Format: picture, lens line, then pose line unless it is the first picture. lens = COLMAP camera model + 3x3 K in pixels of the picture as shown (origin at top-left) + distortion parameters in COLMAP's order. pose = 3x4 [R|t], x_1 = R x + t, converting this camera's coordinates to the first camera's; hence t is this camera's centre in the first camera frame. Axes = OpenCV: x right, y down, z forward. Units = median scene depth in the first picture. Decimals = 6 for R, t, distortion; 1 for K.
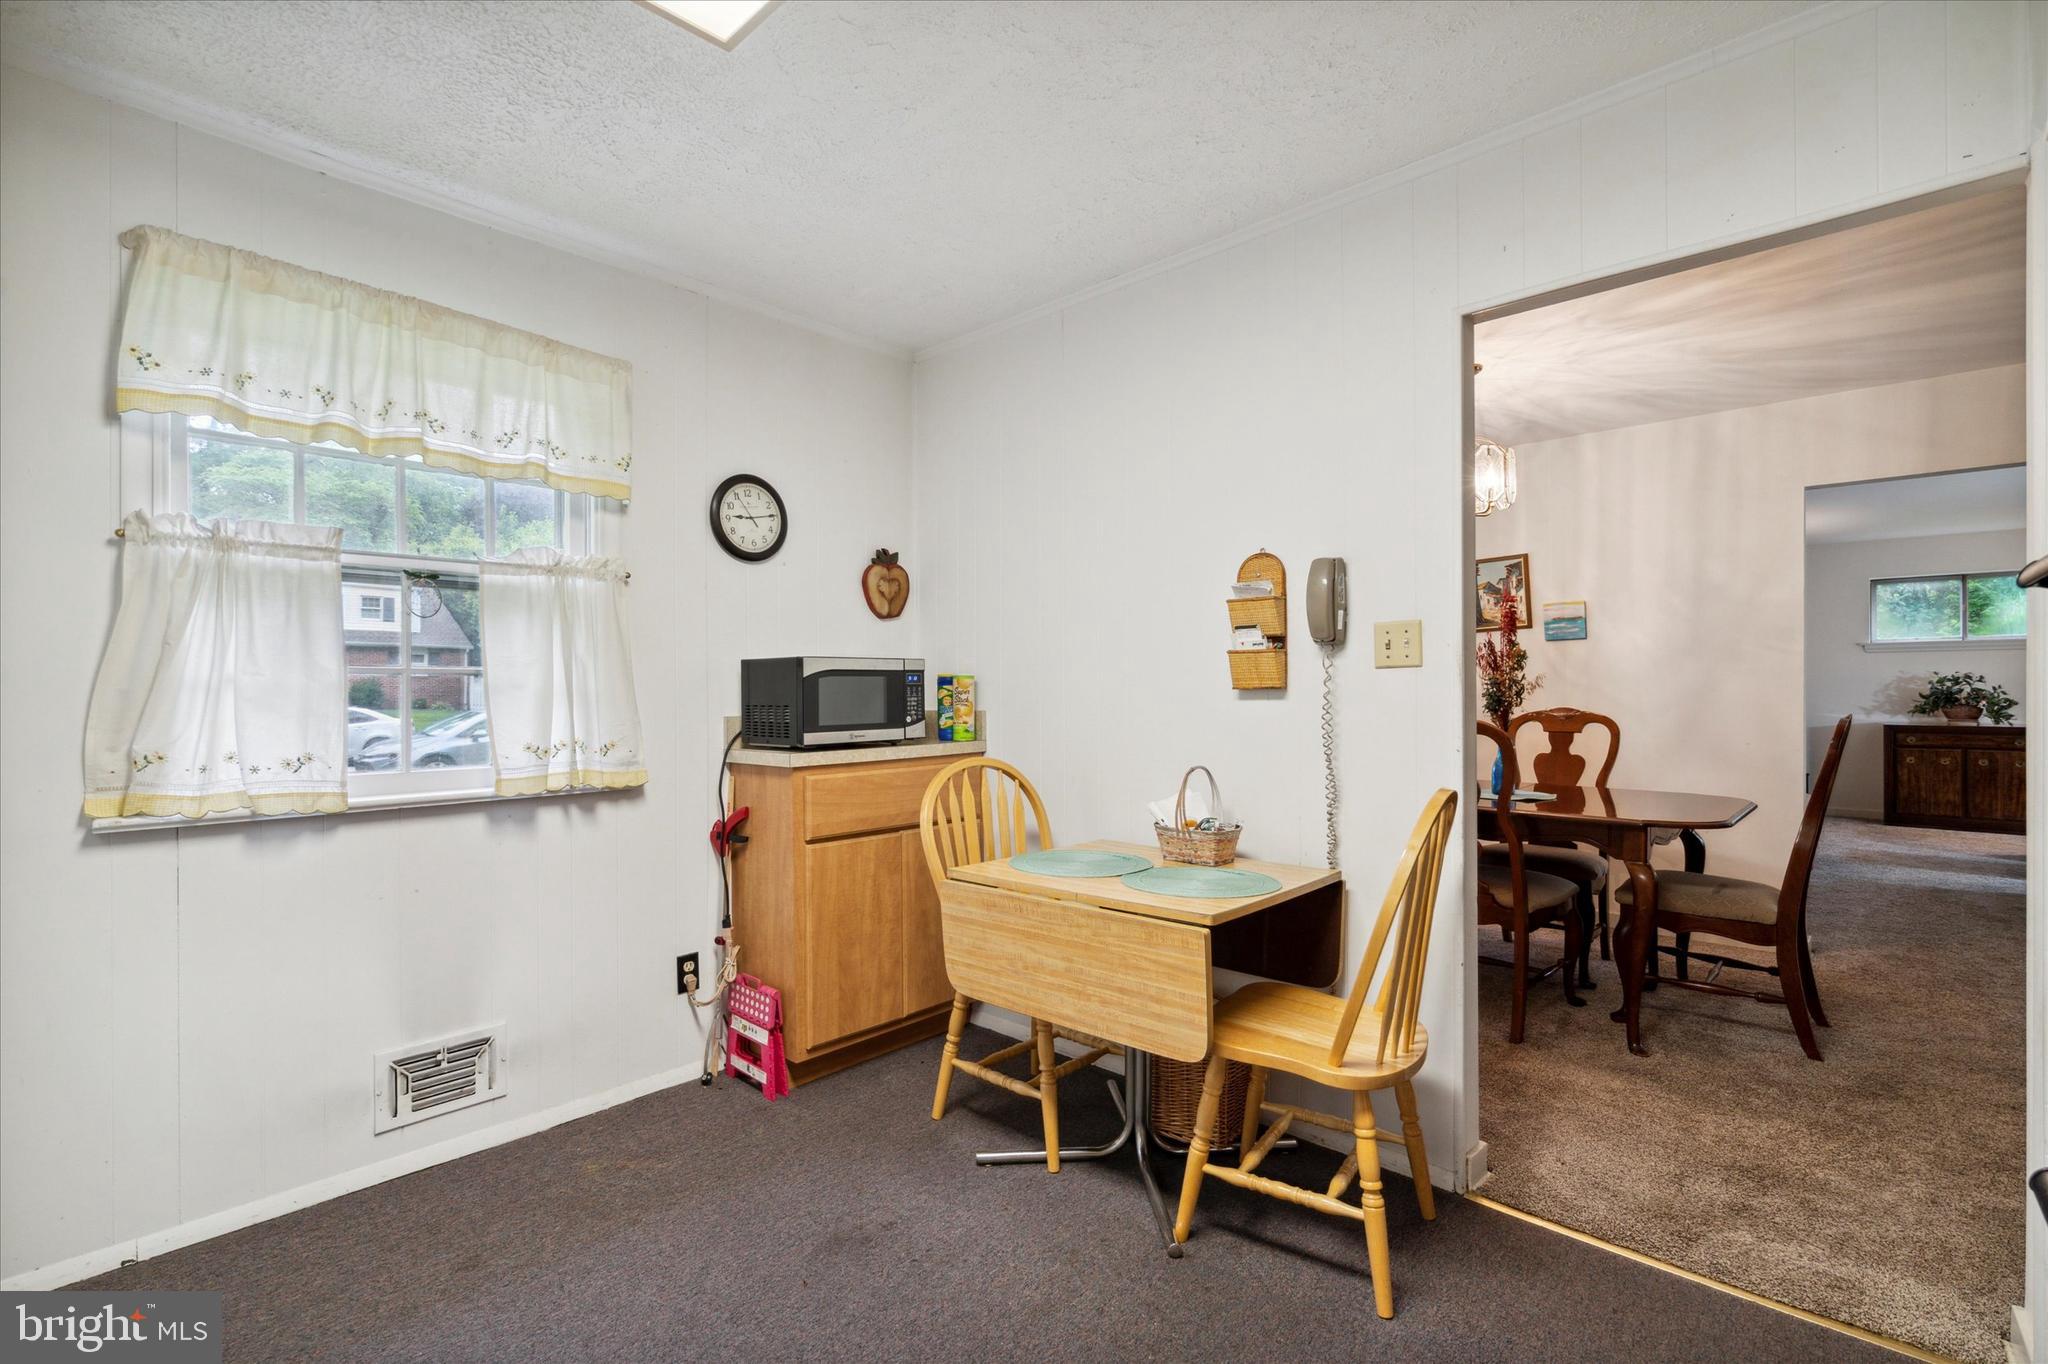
lens RADIAL K [[929.1, 0, 1019.6], [0, 929.1, 690.8], [0, 0, 1]] dist [-0.002108, -0.000830]
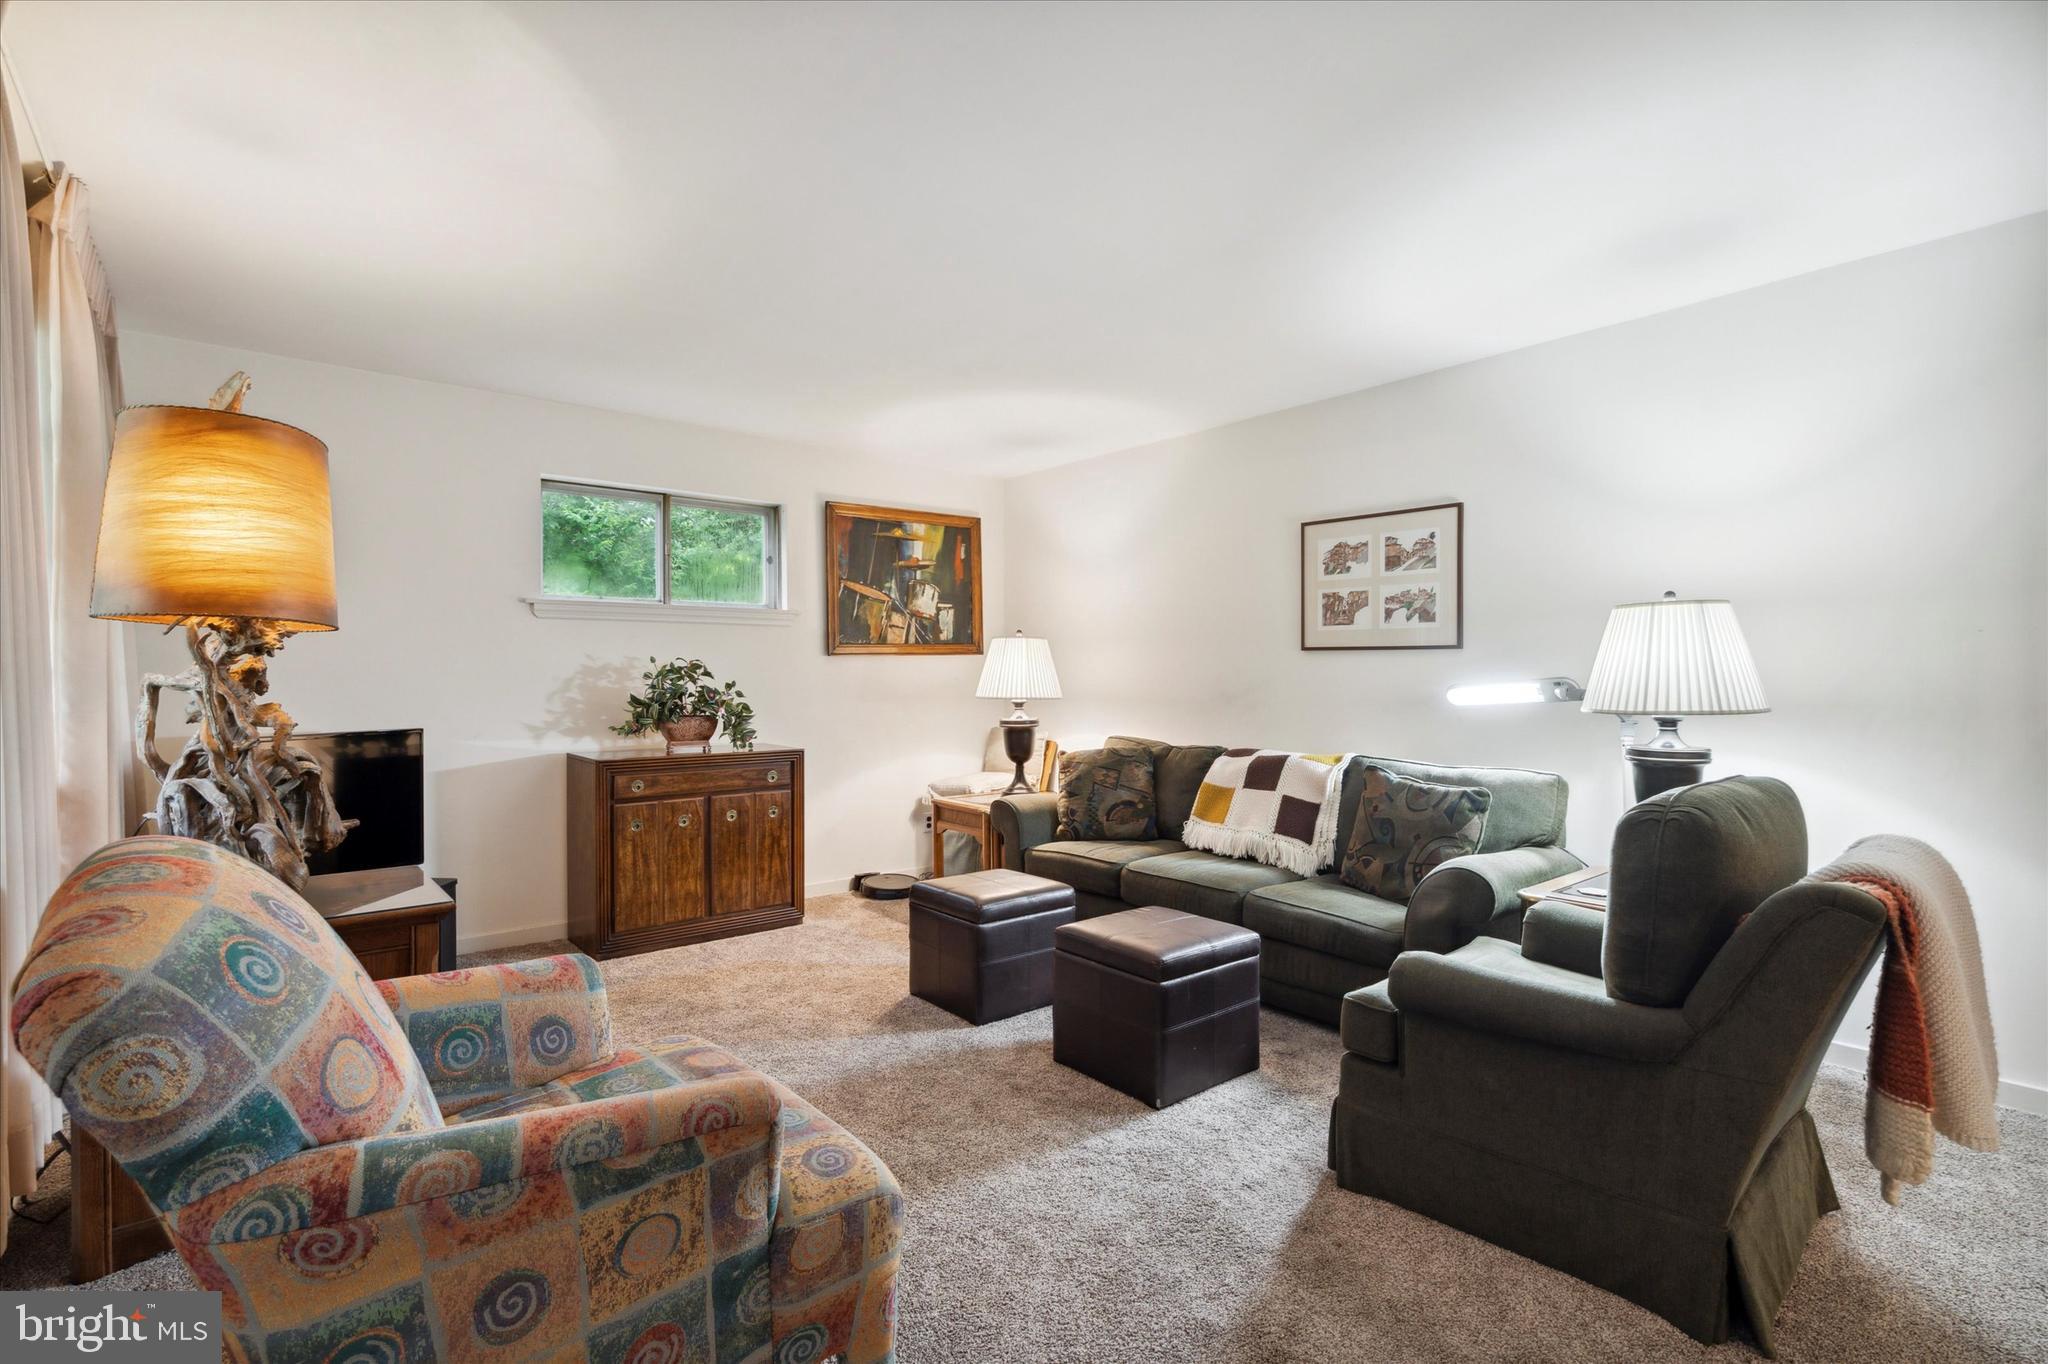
lens RADIAL K [[929.1, 0, 1022.3], [0, 929.1, 676.8], [0, 0, 1]] dist [-0.002108, -0.000830]
pose [[0.124509, 0.008531, 0.992182, 0.478449], [0.001183, 0.999961, -0.008746, -0.003855], [-0.992218, 0.002263, 0.124494, 0.730802]]
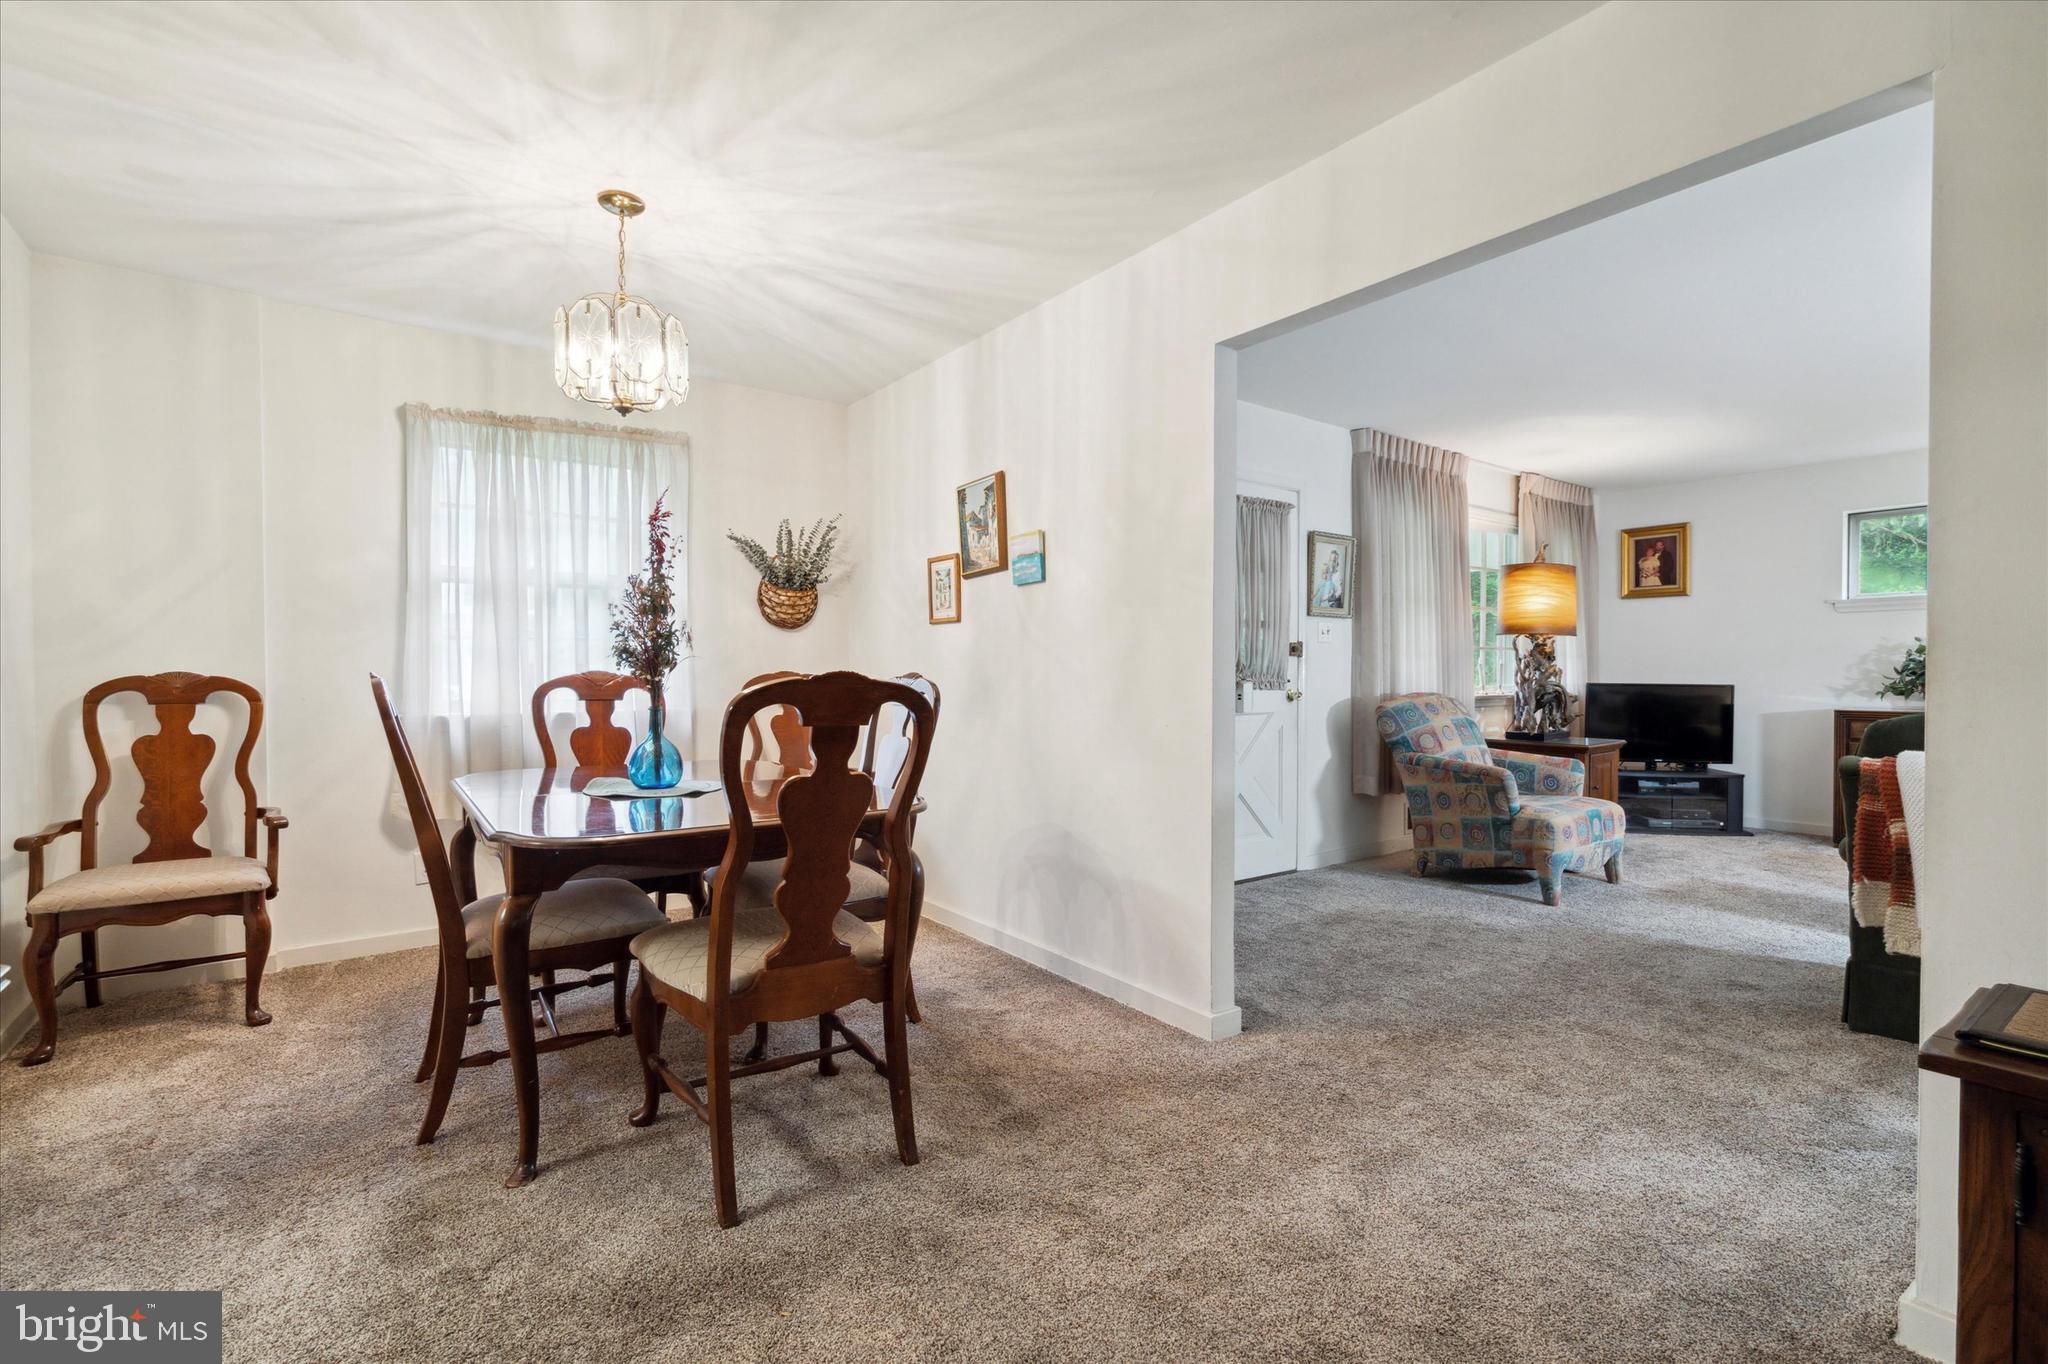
lens RADIAL K [[929.1, 0, 1025.0], [0, 929.1, 676.5], [0, 0, 1]] dist [-0.002108, -0.000830]
pose [[0.982901, 0.008025, -0.183961, 0.453477], [-0.006099, 0.999921, 0.011033, 0.006088], [0.184035, -0.009722, 0.982872, 0.171283]]
